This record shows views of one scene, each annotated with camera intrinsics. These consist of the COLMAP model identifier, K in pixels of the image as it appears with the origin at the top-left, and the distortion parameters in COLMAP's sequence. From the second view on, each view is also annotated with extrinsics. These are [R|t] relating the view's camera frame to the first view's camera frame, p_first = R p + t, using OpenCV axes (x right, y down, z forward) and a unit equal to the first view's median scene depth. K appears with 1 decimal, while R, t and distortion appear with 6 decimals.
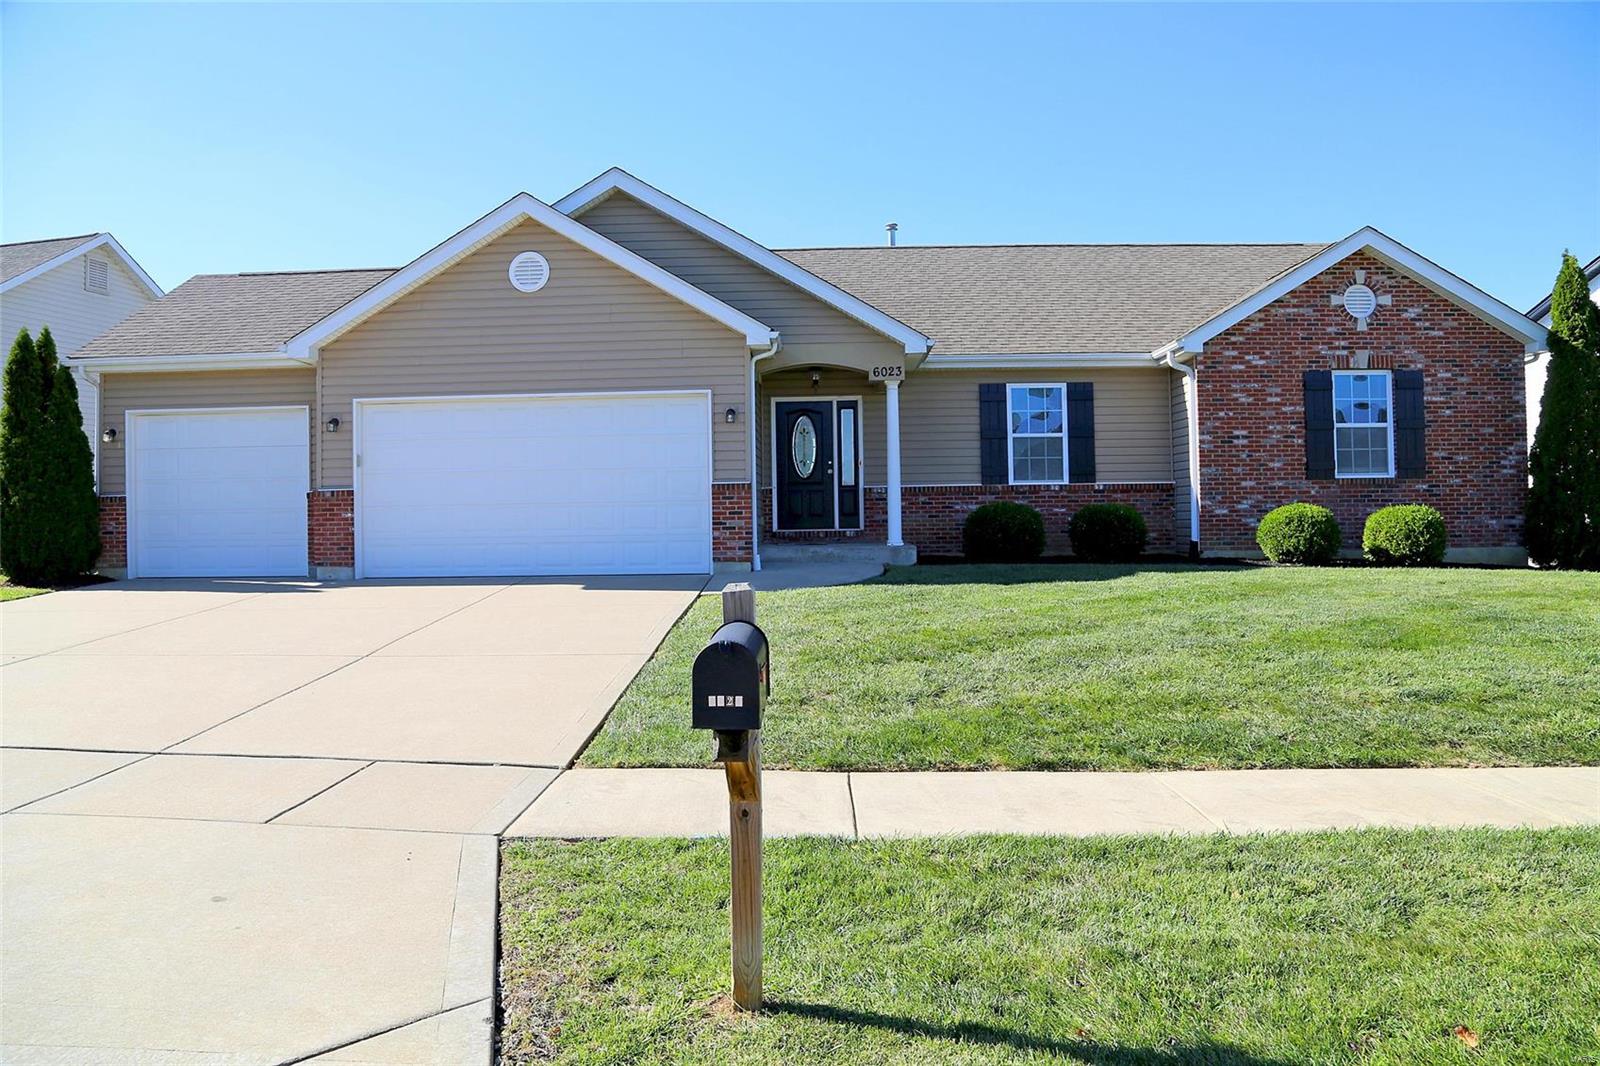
lens RADIAL K [[1081.6, 0, 851.7], [0, 1081.6, 530.5], [0, 0, 1]] dist [-0.117882, 0.069317]
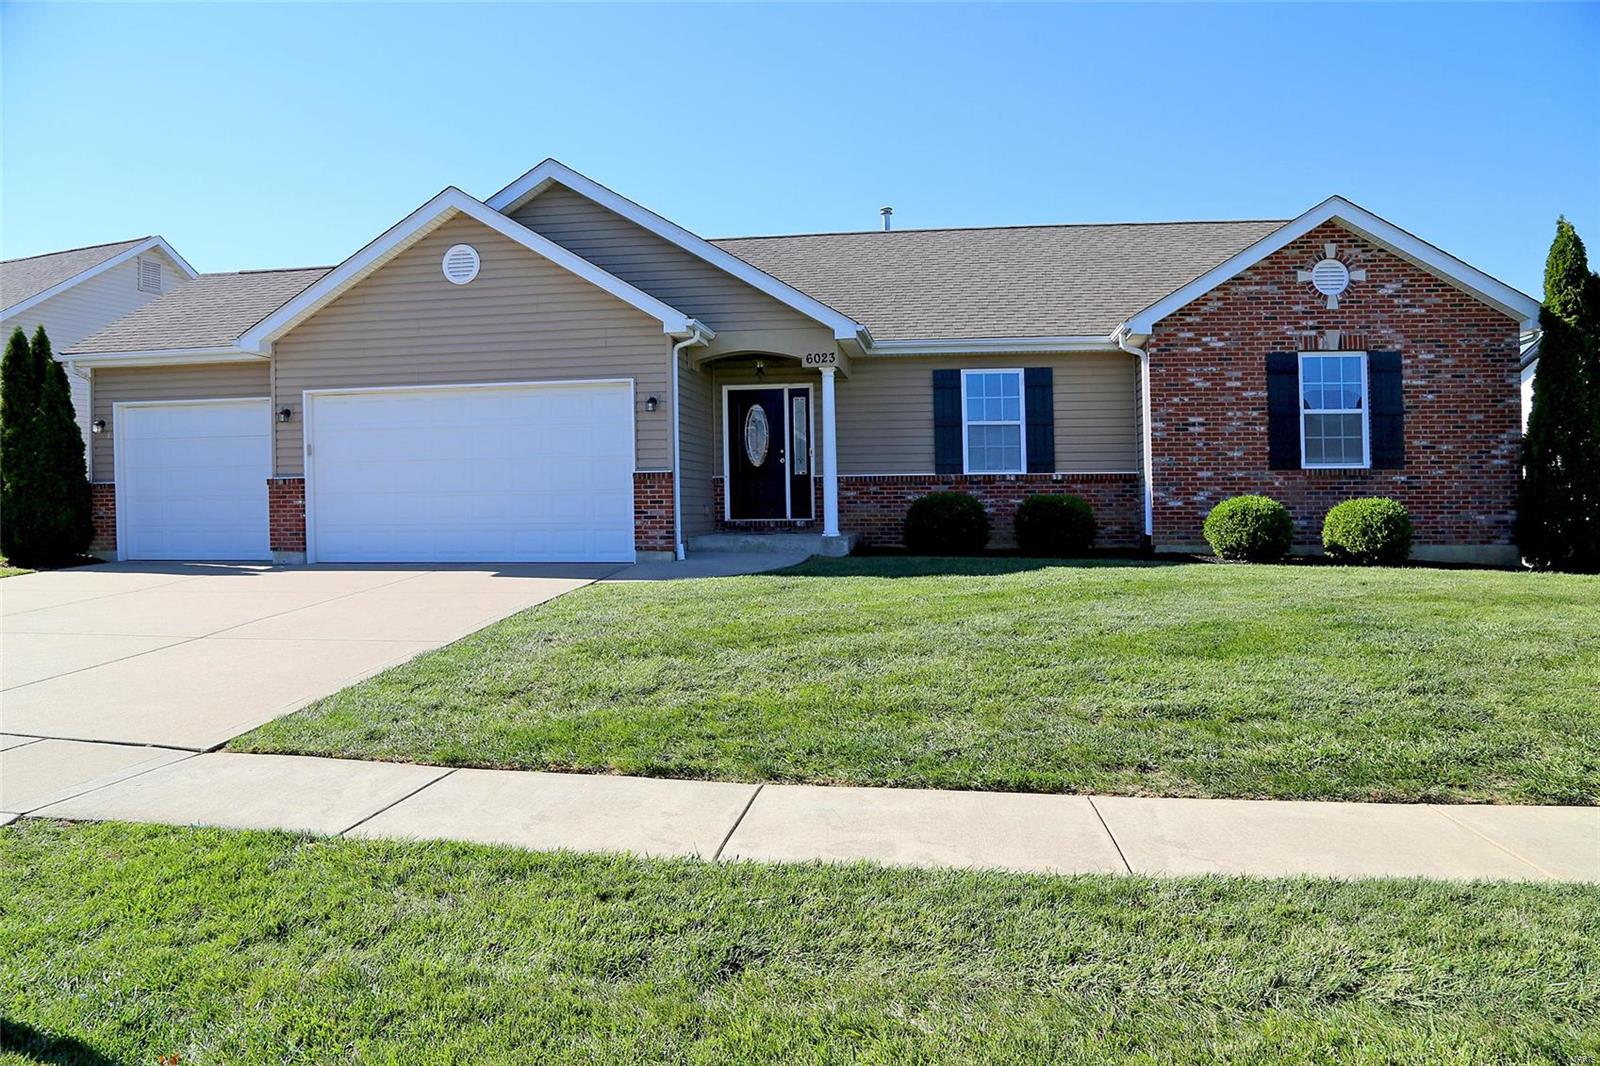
lens RADIAL K [[1081.6, 0, 851.7], [0, 1081.6, 530.5], [0, 0, 1]] dist [-0.117882, 0.069317]
pose [[0.993345, 0.009180, -0.114812, 0.174914], [-0.008012, 0.999911, 0.010633, -0.001949], [0.114900, -0.009643, 0.993330, 0.030782]]
